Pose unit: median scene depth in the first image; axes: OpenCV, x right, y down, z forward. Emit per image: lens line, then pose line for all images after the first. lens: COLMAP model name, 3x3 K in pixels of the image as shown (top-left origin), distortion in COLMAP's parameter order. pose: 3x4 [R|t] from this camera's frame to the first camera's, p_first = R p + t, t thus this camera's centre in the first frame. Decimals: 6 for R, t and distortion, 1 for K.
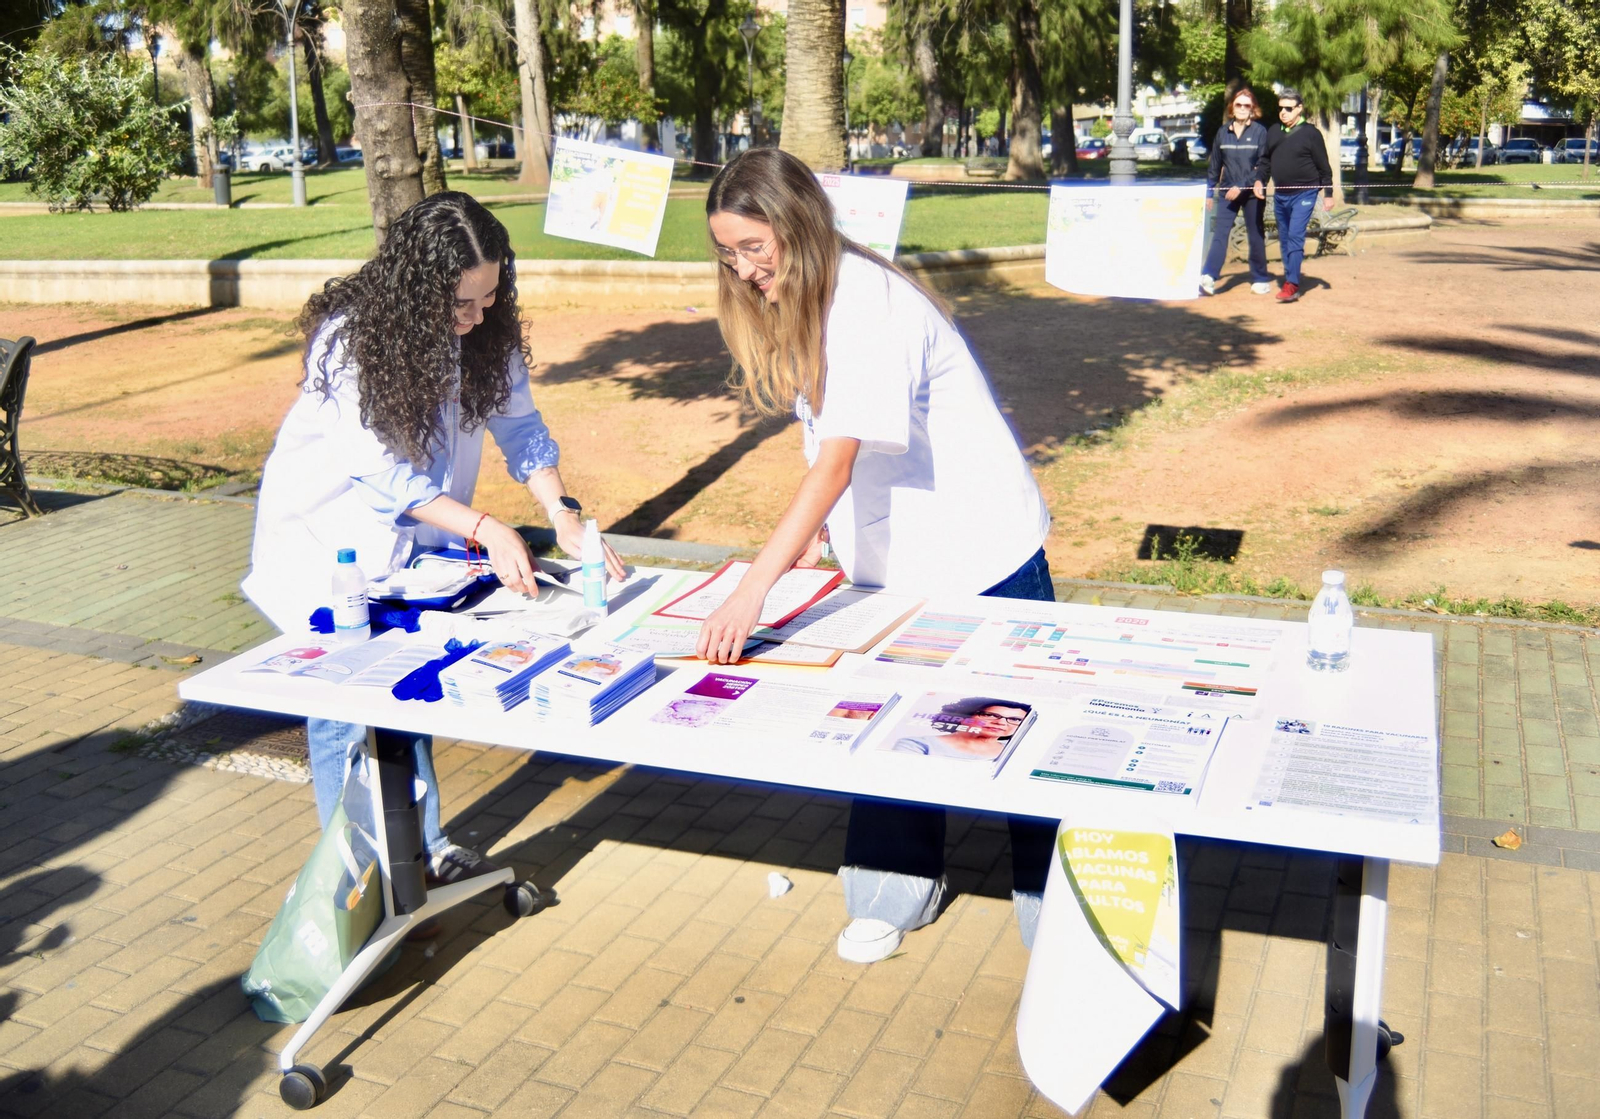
lens RADIAL K [[1592.3, 0, 850.2], [0, 1592.3, 456.7], [0, 0, 1]] dist [-0.152003, 0.150179]
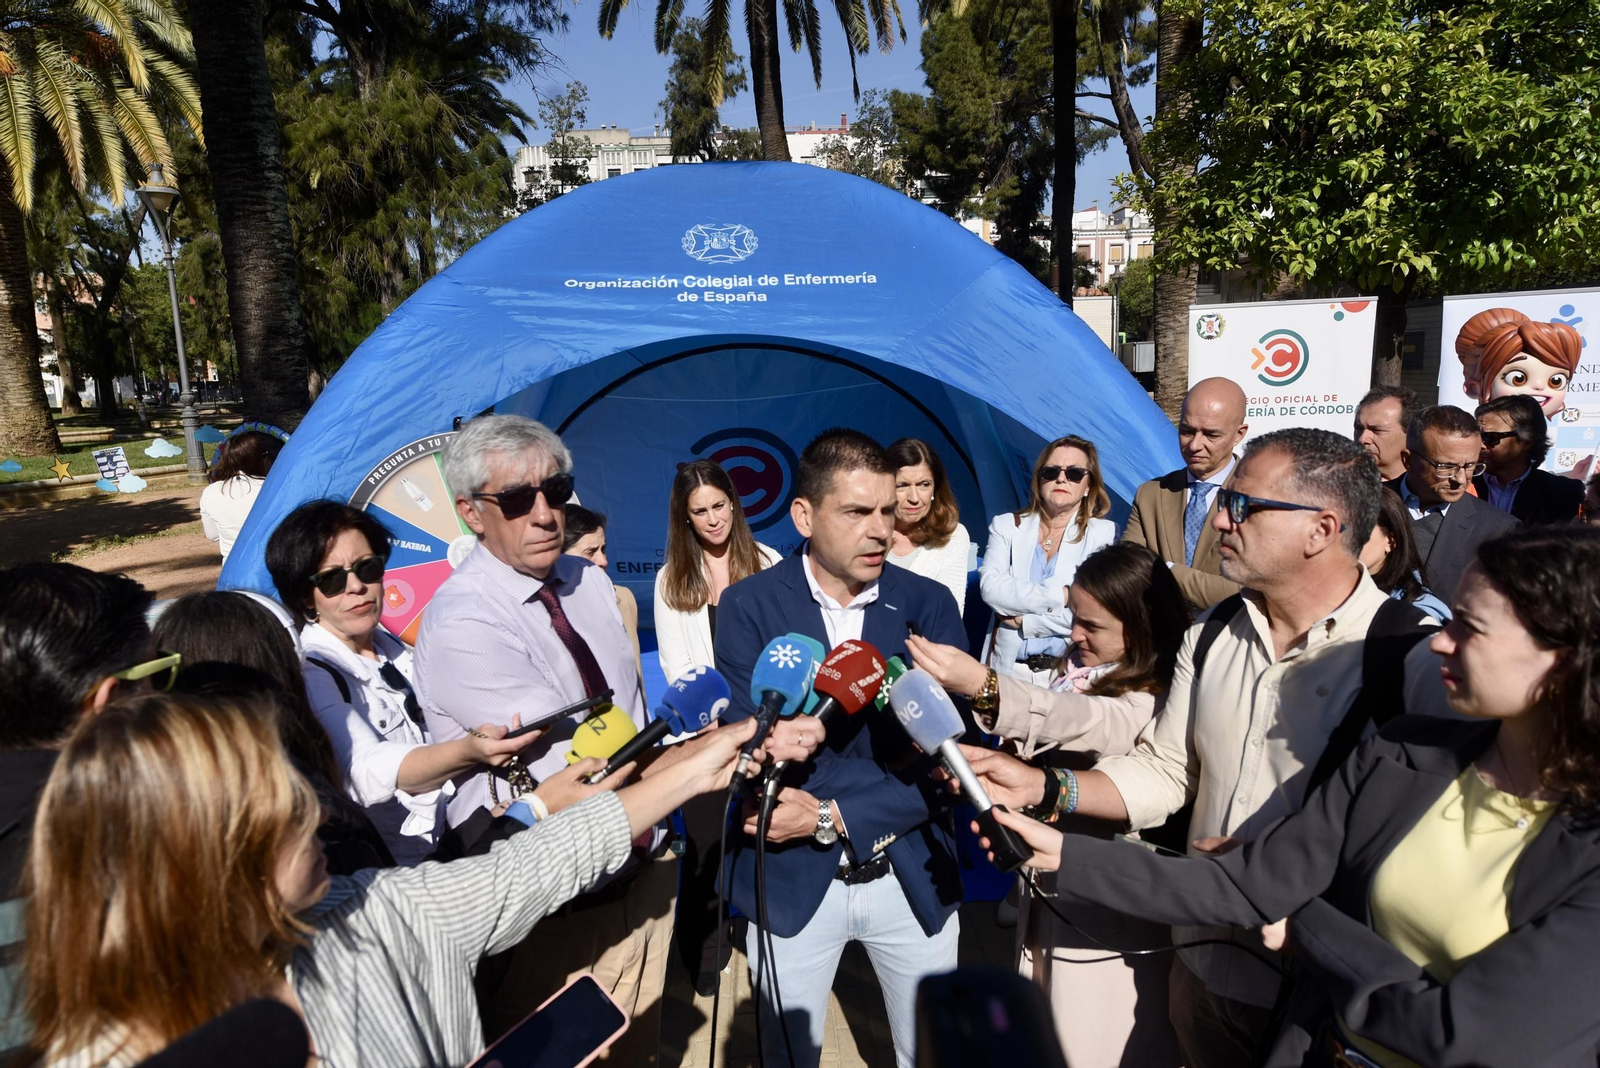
lens RADIAL K [[1049.8, 0, 791.8], [0, 1049.8, 543.7], [0, 0, 1]] dist [-0.000181, 0.000112]
pose [[0.919891, -0.092163, 0.381192, 0.223312], [0.105133, 0.994369, -0.013291, 0.026749], [-0.377821, 0.052302, 0.924400, -0.232330]]
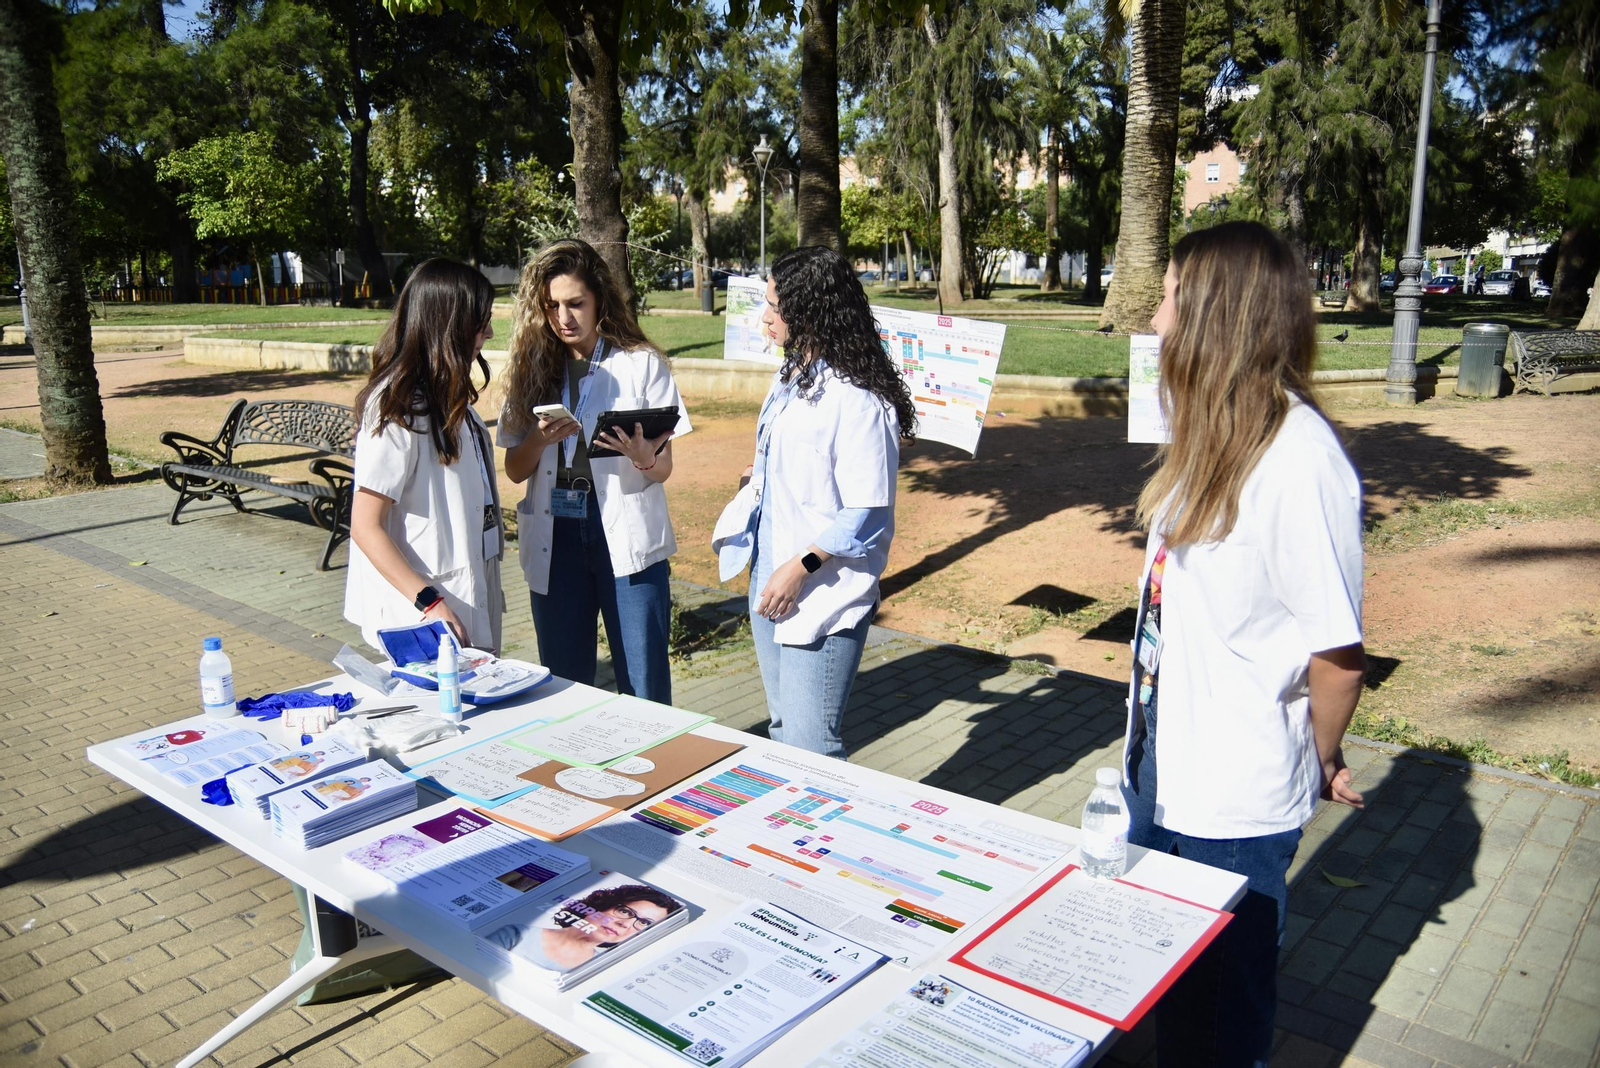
lens RADIAL K [[1260.1, 0, 789.4], [0, 1260.1, 536.5], [0, 0, 1]] dist [-0.159138, 0.165060]
pose [[0.940821, 0.076915, -0.330060, 0.039963], [-0.072086, 0.997037, 0.026866, -0.009337], [0.331148, -0.001484, 0.943578, 0.036870]]
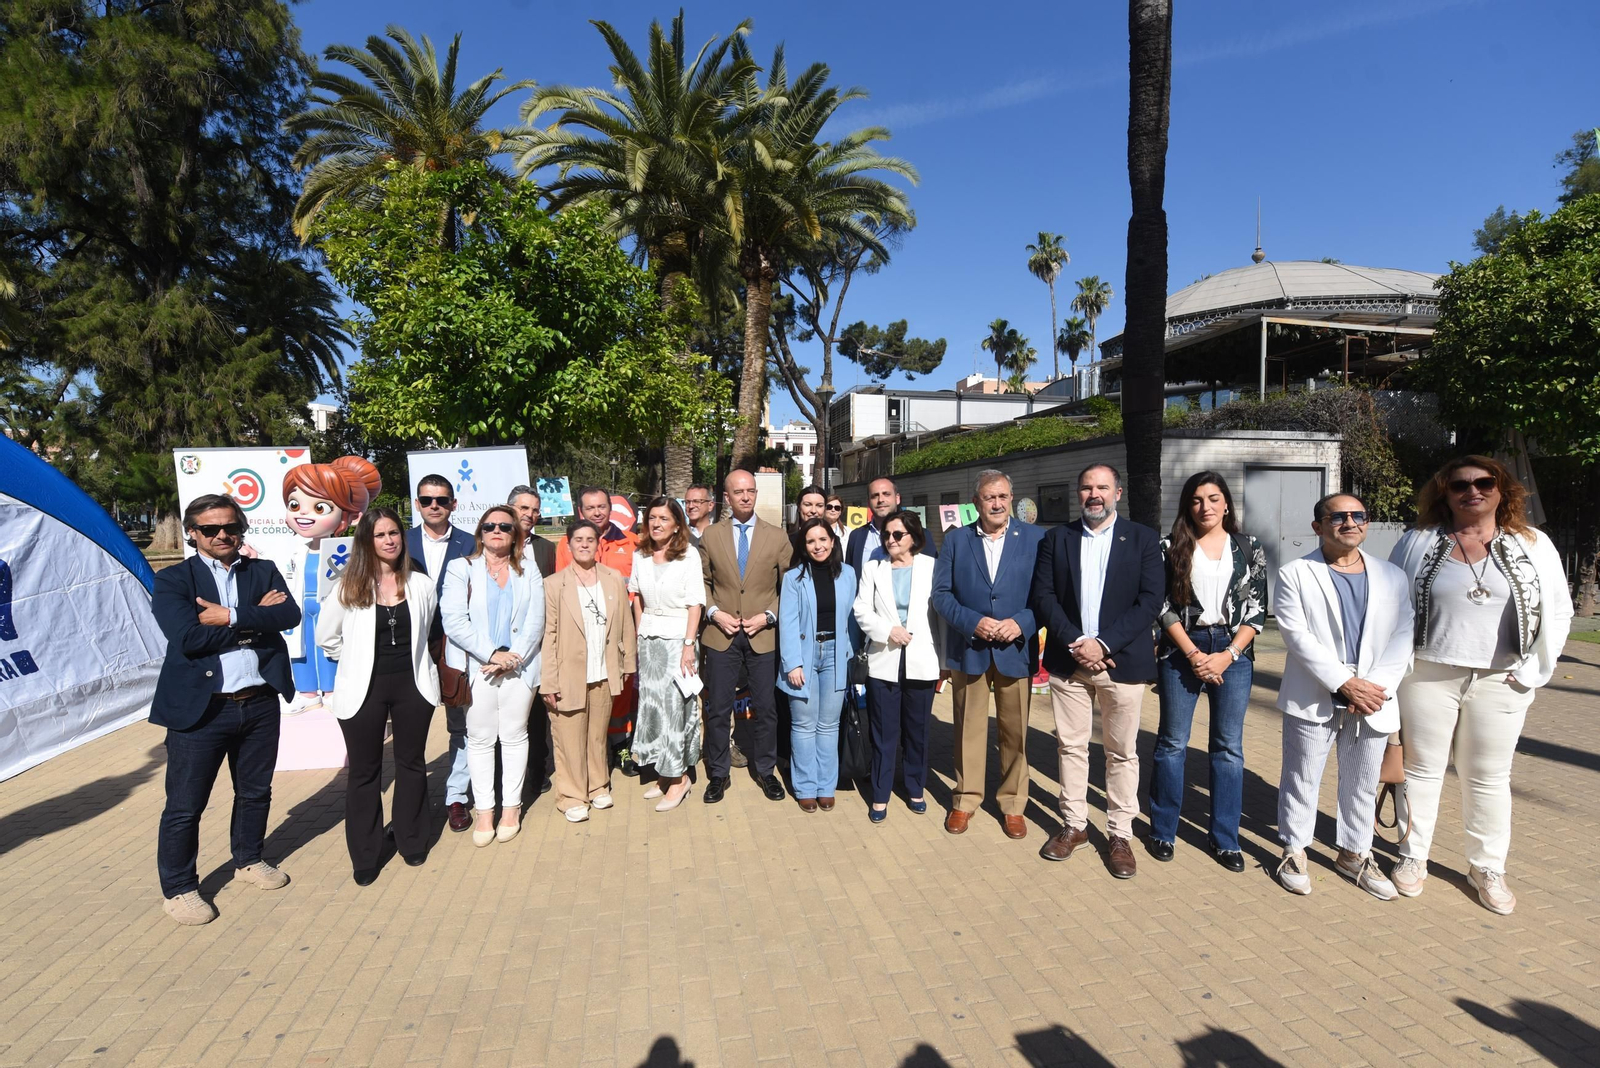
lens RADIAL K [[722.8, 0, 794.3], [0, 722.8, 544.9], [0, 0, 1]] dist [-0.015963, -0.000310]
pose [[0.839013, -0.021358, 0.543691, 0.470212], [0.106914, 0.986221, -0.126245, 0.057359], [-0.533503, 0.164049, 0.829736, -0.328784]]
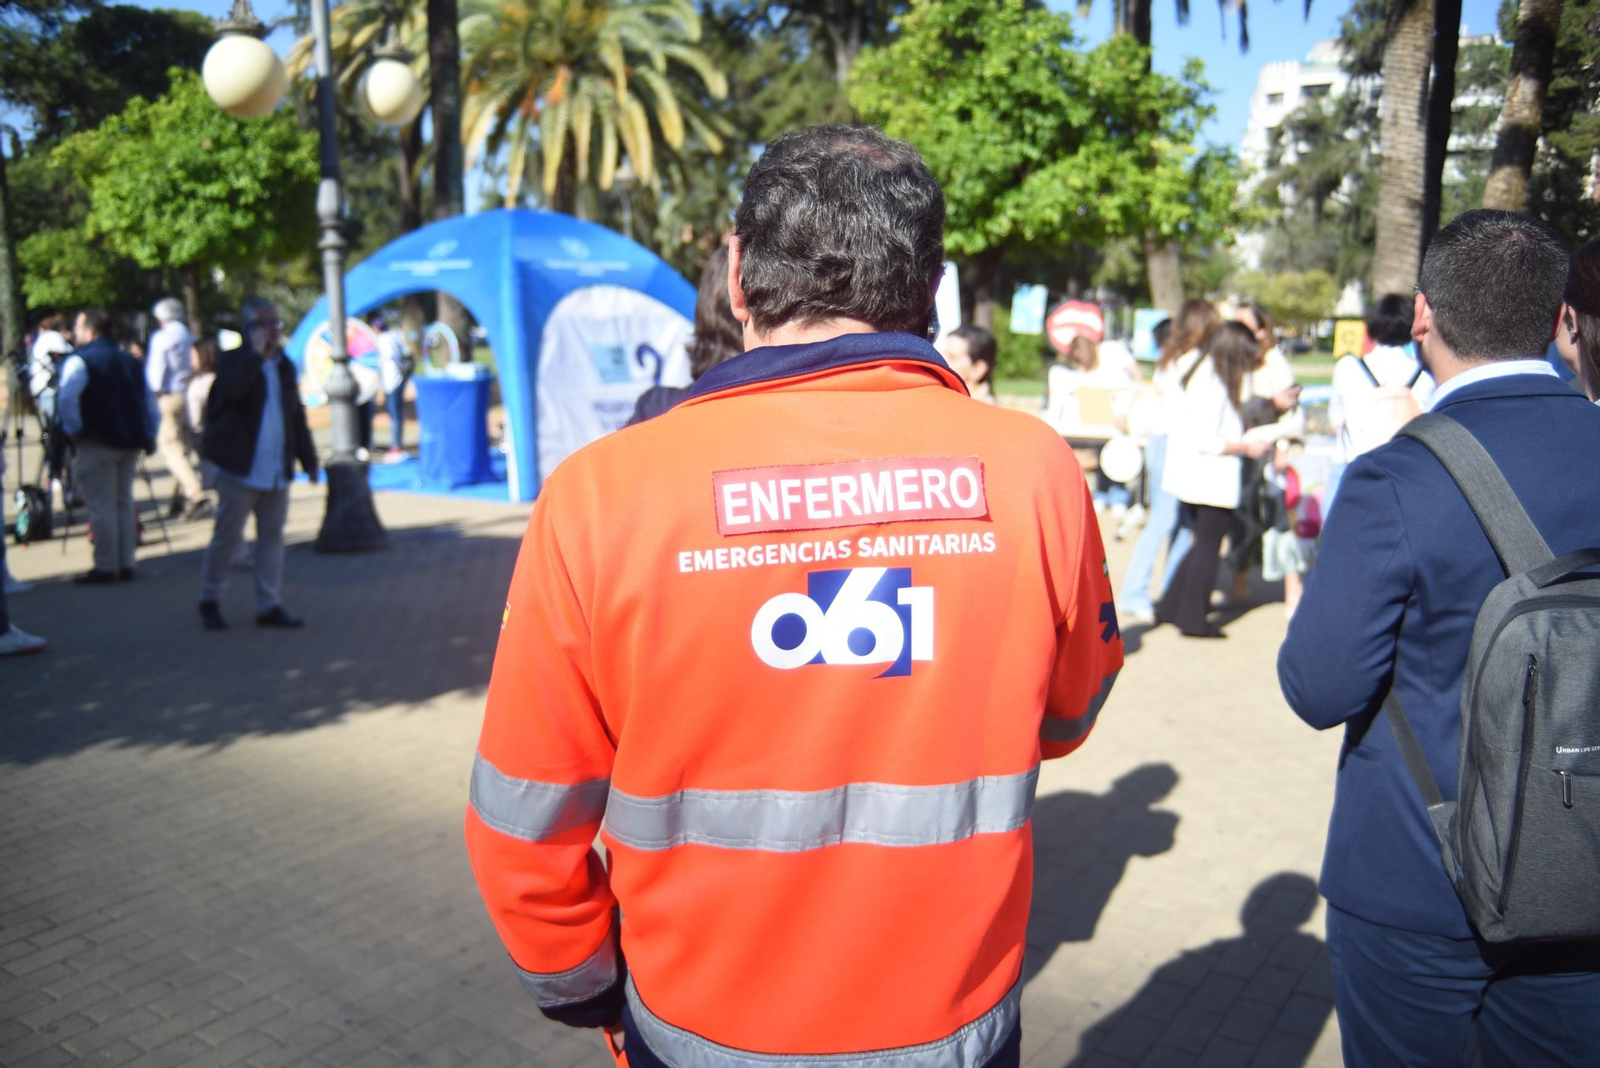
lens RADIAL K [[1347.7, 0, 800.0], [0, 1347.7, 534.0], [0, 0, 1]] dist [-0.168991, 0.204533]
pose [[0.974037, 0.045185, -0.221836, 0.592956], [-0.055400, 0.997661, -0.040040, 0.115605], [0.219508, 0.051290, 0.974262, -0.608618]]
